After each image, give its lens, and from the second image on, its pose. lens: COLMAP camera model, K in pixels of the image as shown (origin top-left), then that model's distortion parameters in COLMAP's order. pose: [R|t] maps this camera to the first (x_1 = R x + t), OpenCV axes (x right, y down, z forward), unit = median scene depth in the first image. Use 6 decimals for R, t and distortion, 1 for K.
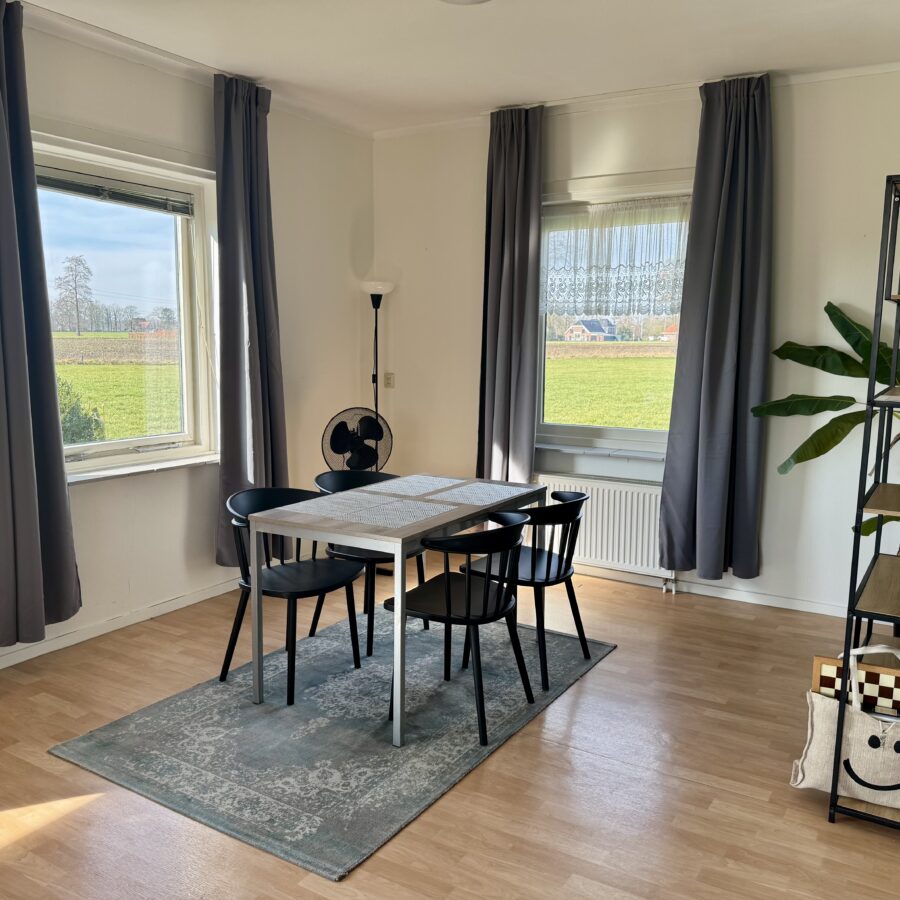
lens RADIAL K [[818.5, 0, 473.8], [0, 818.5, 457.7], [0, 0, 1]] dist [0.070512, -0.116970]
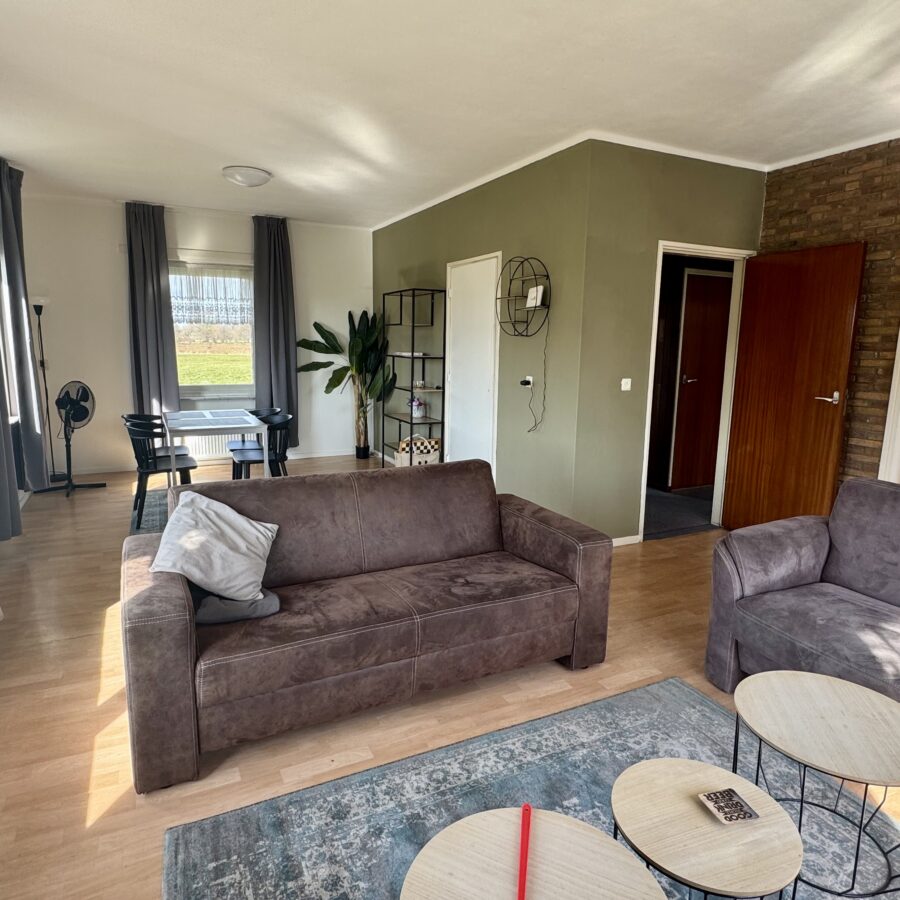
lens RADIAL K [[625.4, 0, 450.0], [0, 625.4, 450.0], [0, 0, 1]] dist [0.004165, 0.002086]
pose [[0.548571, -0.143318, 0.823729, -0.761665], [0.113486, 0.988845, 0.096469, 0.034201], [-0.828367, 0.040562, 0.558716, -0.245842]]
